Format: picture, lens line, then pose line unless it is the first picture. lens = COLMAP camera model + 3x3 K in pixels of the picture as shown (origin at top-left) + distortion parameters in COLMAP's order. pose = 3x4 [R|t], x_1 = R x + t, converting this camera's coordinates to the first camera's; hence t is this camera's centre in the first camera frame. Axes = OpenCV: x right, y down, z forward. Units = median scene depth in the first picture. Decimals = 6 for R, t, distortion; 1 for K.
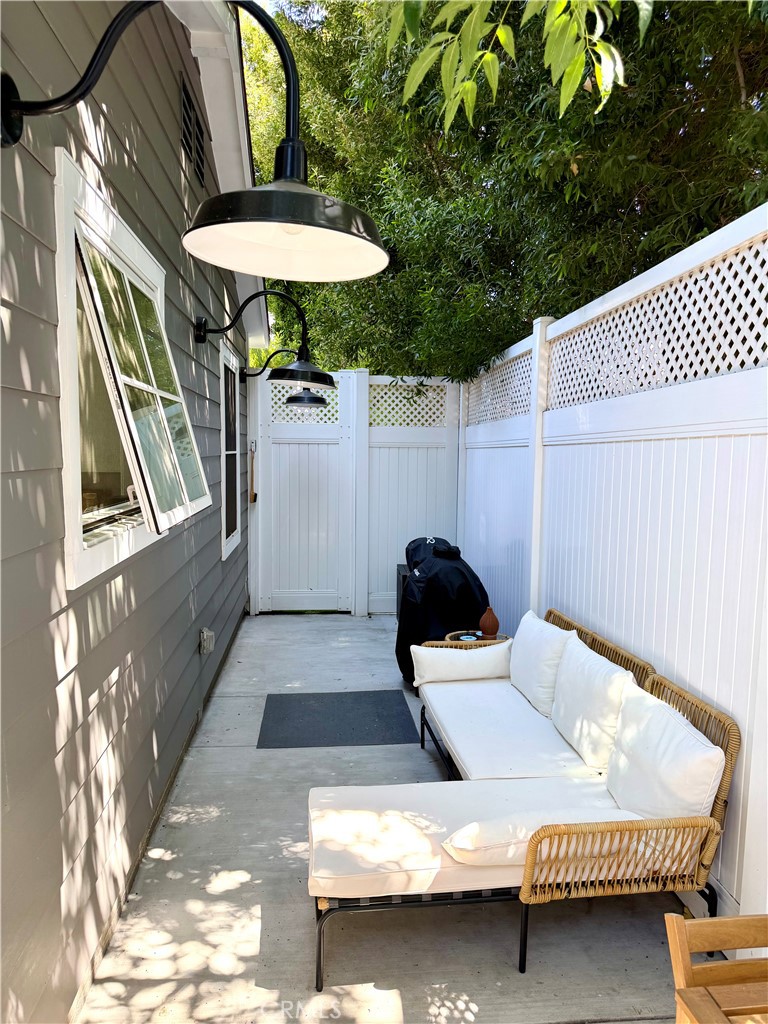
lens RADIAL K [[732.8, 0, 384.0], [0, 732.8, 512.0], [0, 0, 1]] dist [0.154232, -0.241295]
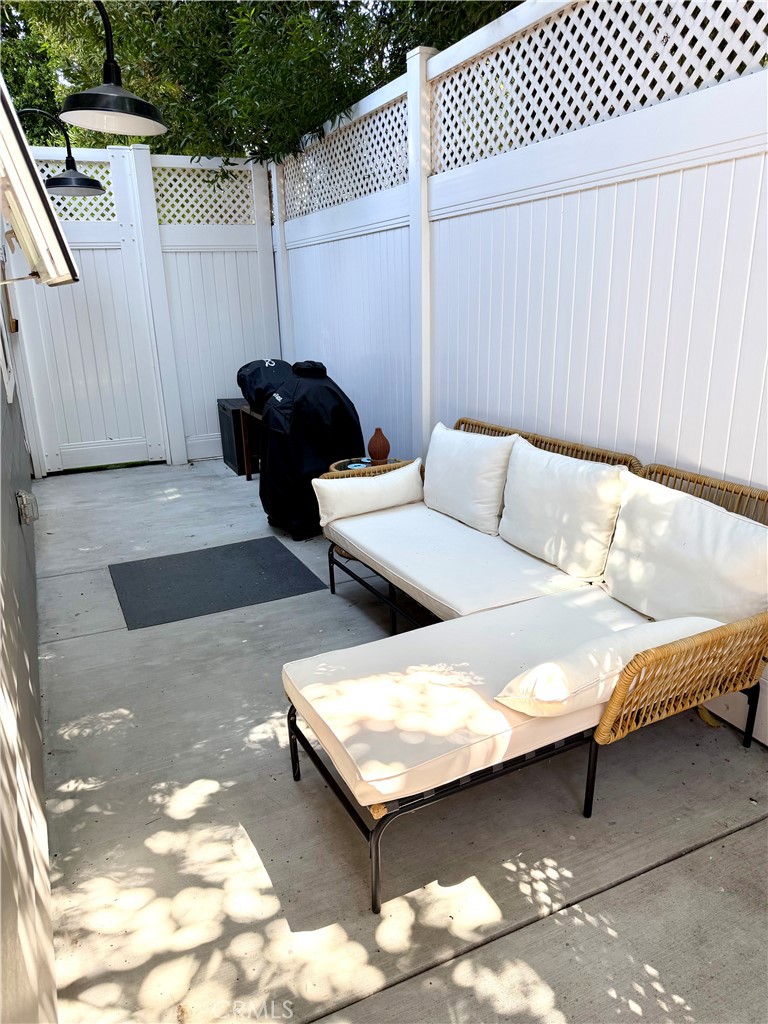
lens RADIAL K [[732.8, 0, 384.0], [0, 732.8, 512.0], [0, 0, 1]] dist [0.154232, -0.241295]
pose [[0.940409, -0.135291, 0.311972, -0.119469], [0.068070, 0.973773, 0.217100, 0.035589], [-0.333162, -0.182927, 0.924954, 0.167782]]
